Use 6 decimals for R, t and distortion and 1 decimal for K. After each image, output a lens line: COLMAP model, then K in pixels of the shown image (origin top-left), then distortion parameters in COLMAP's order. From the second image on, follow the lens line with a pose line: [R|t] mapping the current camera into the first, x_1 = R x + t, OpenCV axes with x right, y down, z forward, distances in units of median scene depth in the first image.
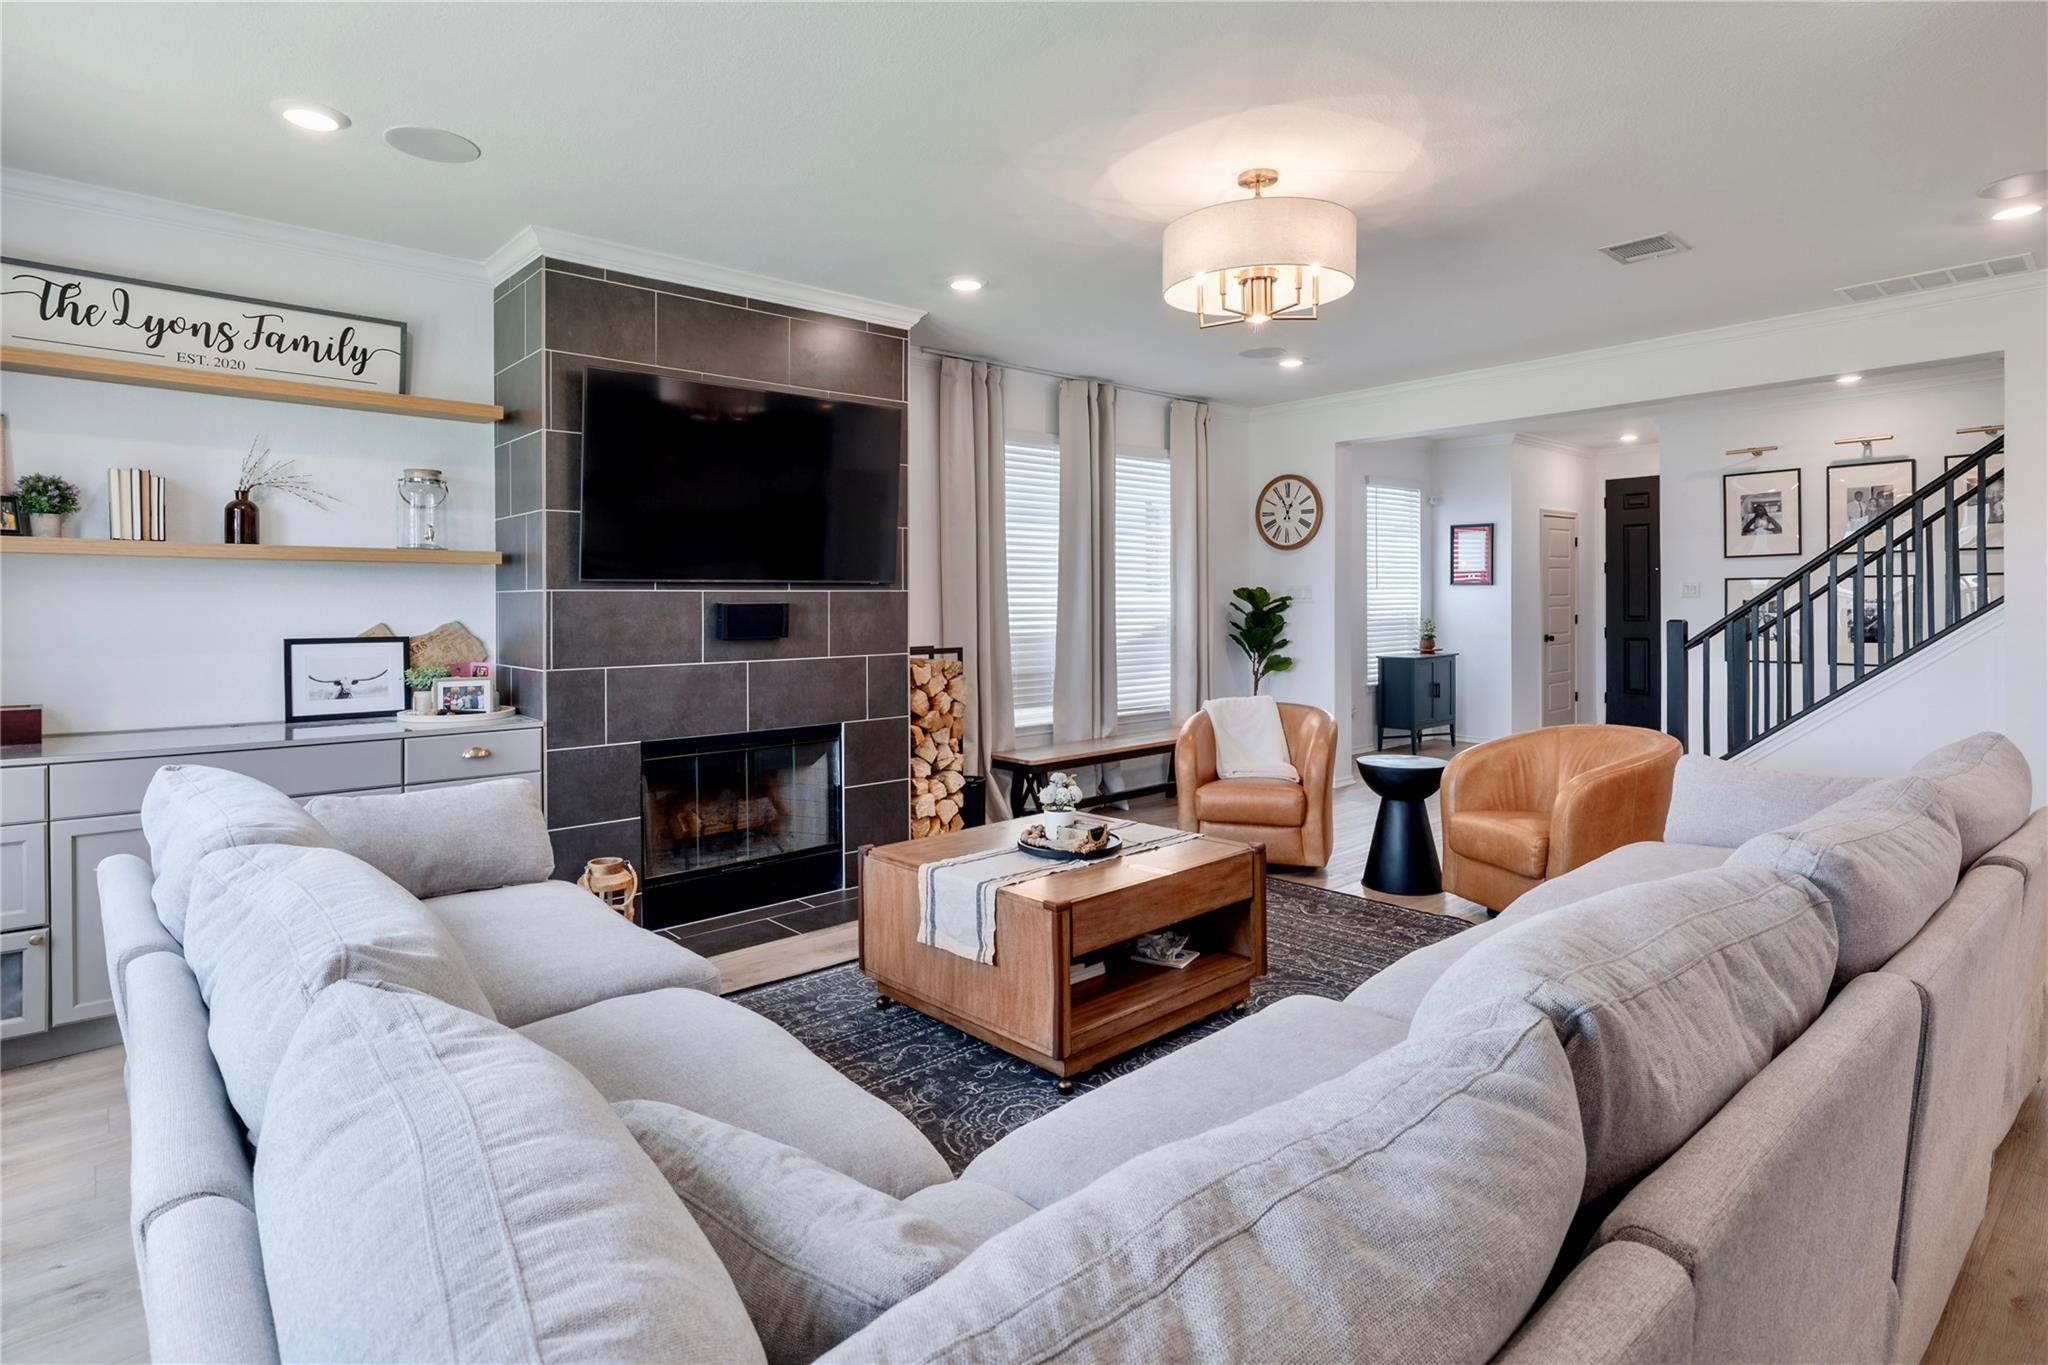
lens RADIAL K [[1058.9, 0, 1015.8], [0, 1058.9, 604.3], [0, 0, 1]] dist [-0.000036, 0.000182]
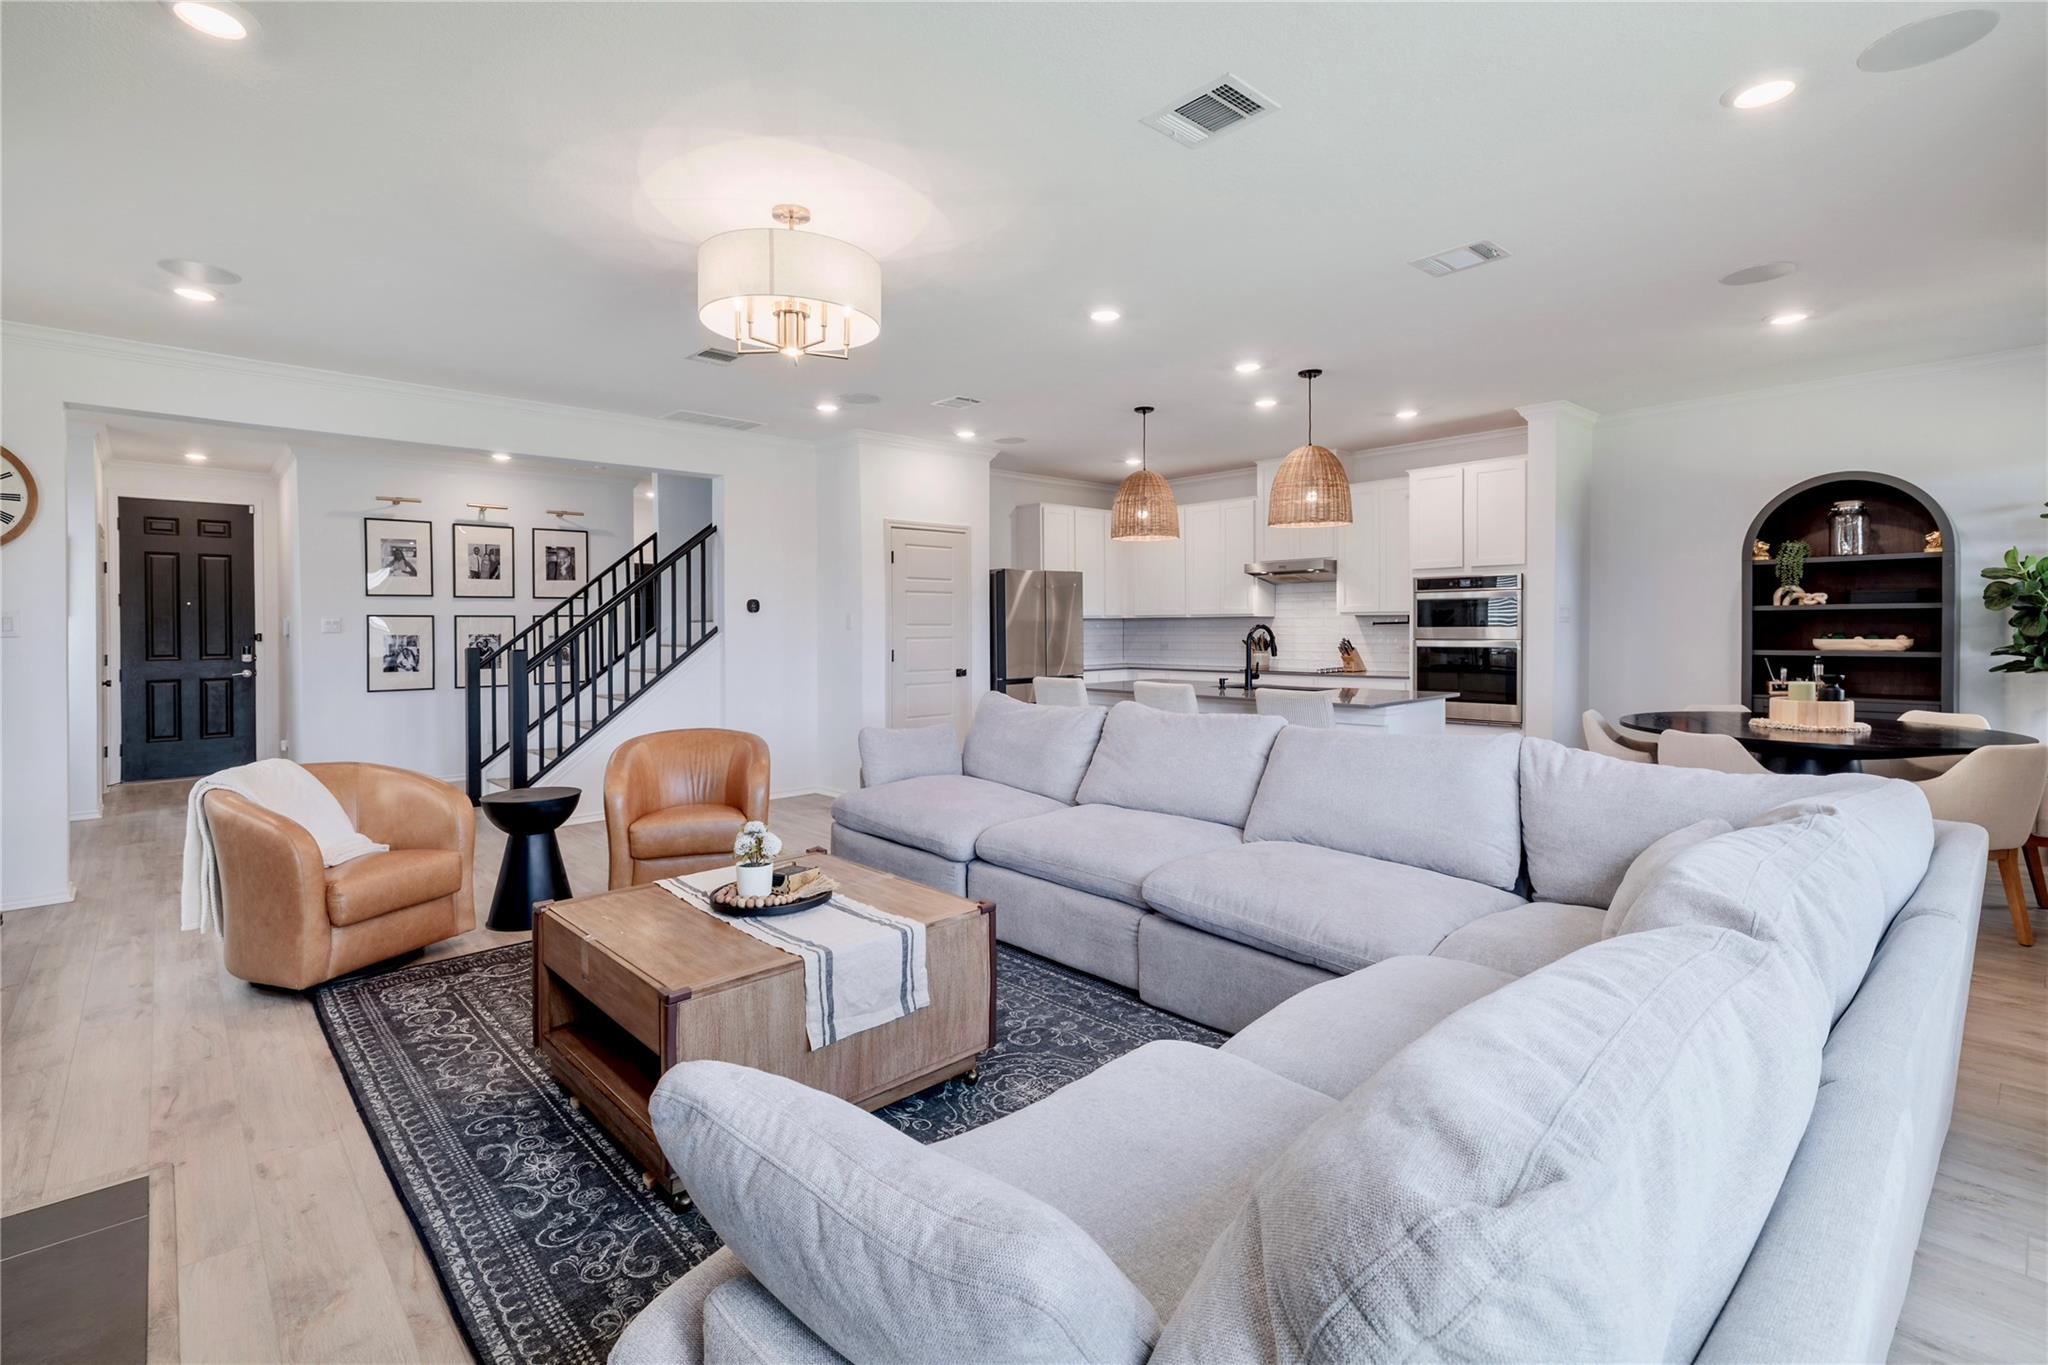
lens RADIAL K [[934.8, 0, 1054.9], [0, 934.8, 650.8], [0, 0, 1]] dist [0.035083, 0.000082]
pose [[-0.008398, -0.010582, 0.999909, -0.469868], [0.012802, 0.999861, 0.010689, 0.016855], [-0.999883, 0.012890, -0.008261, 0.498047]]
